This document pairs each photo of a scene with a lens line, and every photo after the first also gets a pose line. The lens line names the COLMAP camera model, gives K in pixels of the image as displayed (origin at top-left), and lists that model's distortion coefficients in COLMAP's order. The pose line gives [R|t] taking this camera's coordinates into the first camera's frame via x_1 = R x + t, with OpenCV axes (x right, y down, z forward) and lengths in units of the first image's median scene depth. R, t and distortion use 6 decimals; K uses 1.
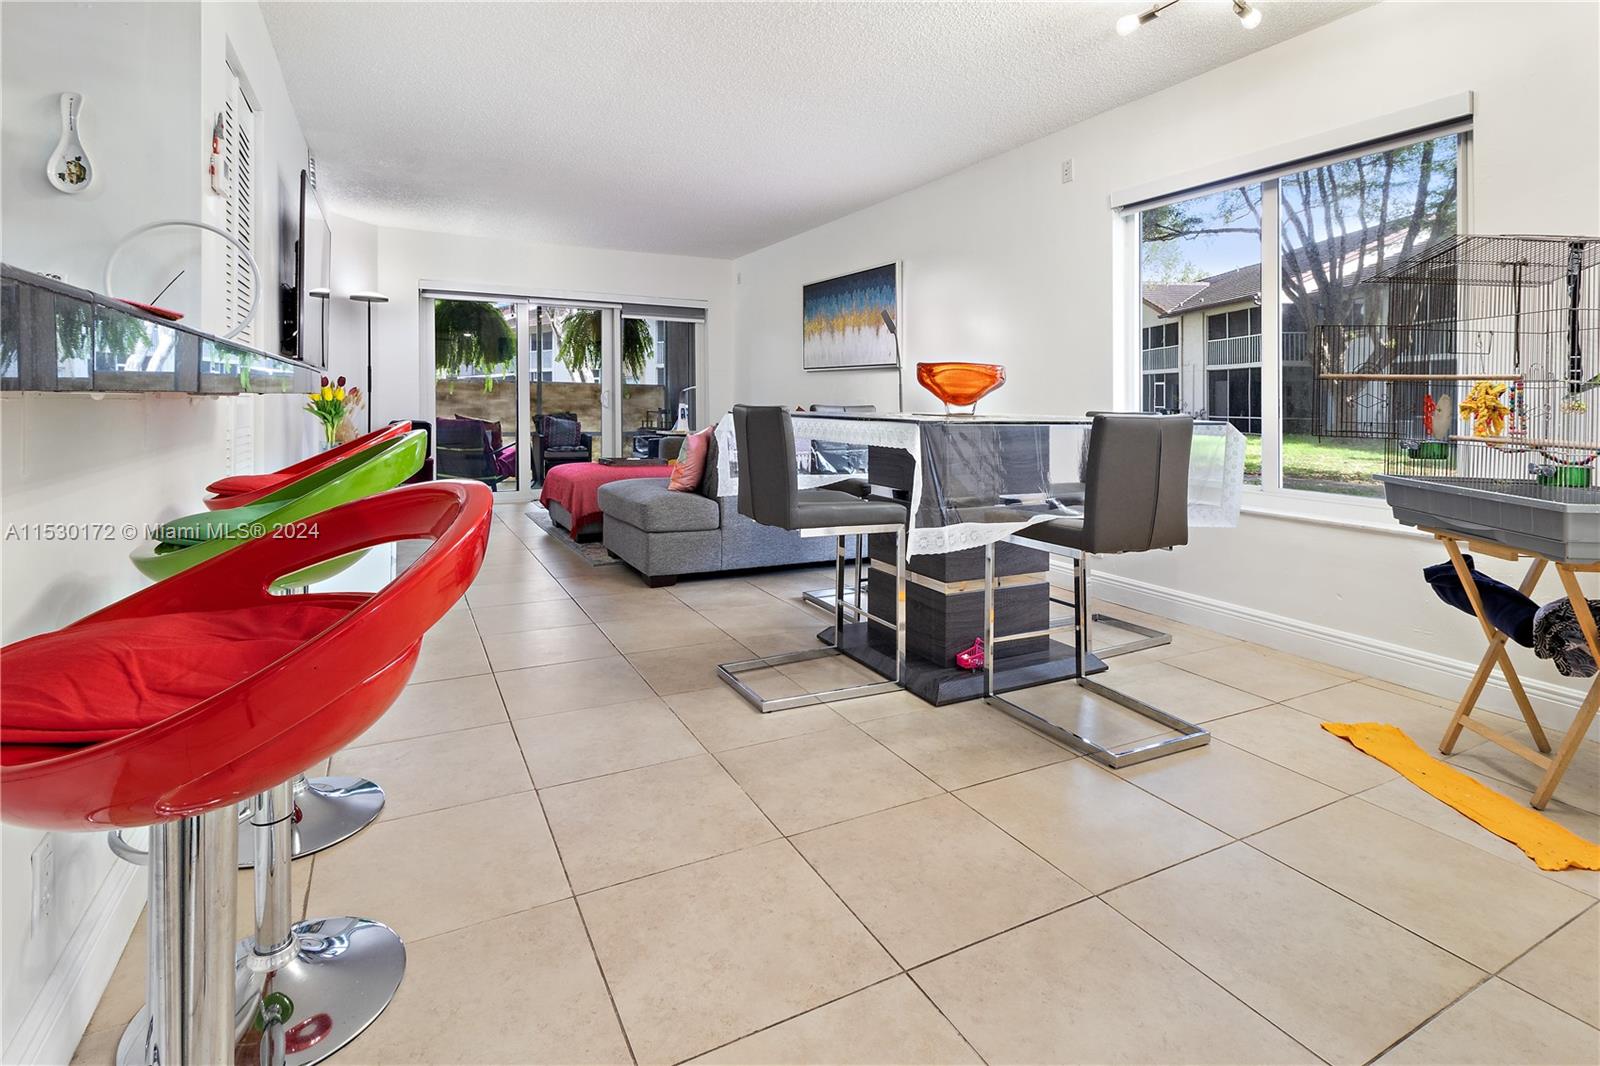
lens RADIAL K [[776.9, 0, 796.6], [0, 776.9, 401.4], [0, 0, 1]] dist [-0.000600, 0.000196]
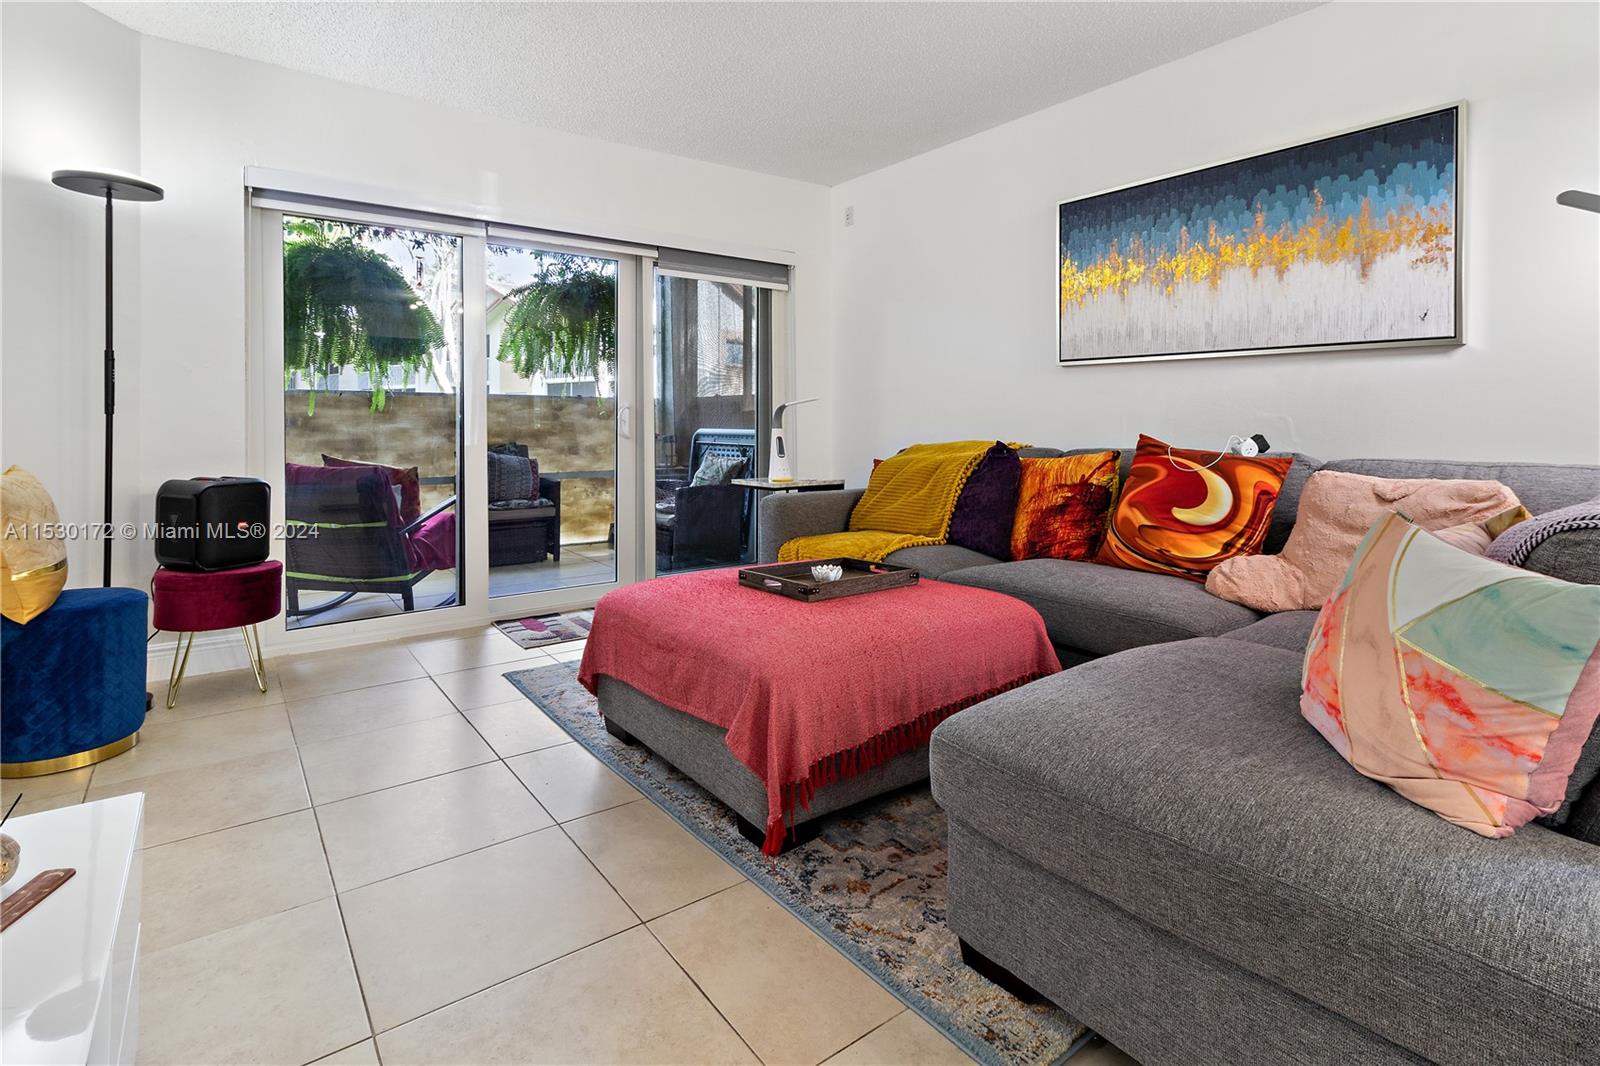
lens RADIAL K [[754.6, 0, 803.8], [0, 754.6, 415.1], [0, 0, 1]] dist [-0.000757, 0.000064]
pose [[0.983742, -0.010539, 0.179277, -0.217824], [0.011431, 0.999927, -0.003945, -0.004399], [-0.179222, 0.005931, 0.983791, 0.451429]]
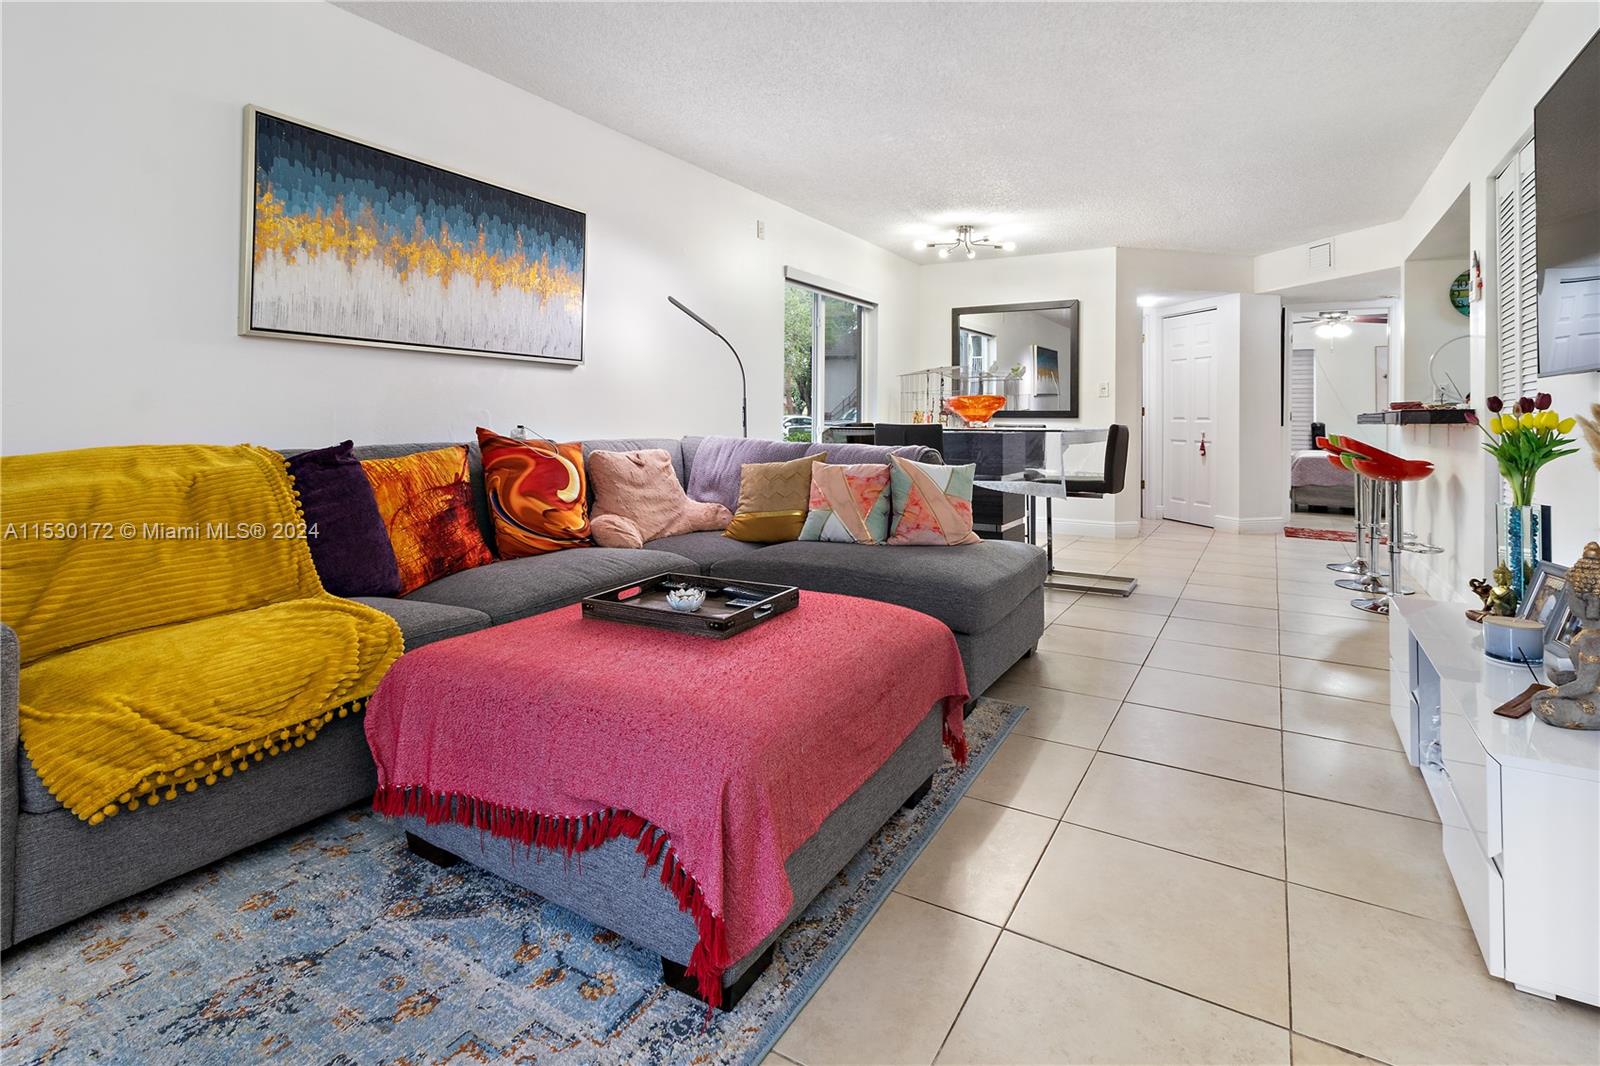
lens RADIAL K [[754.6, 0, 803.8], [0, 754.6, 415.1], [0, 0, 1]] dist [-0.000757, 0.000064]
pose [[-0.522551, -0.008738, 0.852563, -0.377675], [-0.008284, 0.999952, 0.005171, -0.003802], [-0.852568, -0.004361, -0.522599, 0.823974]]
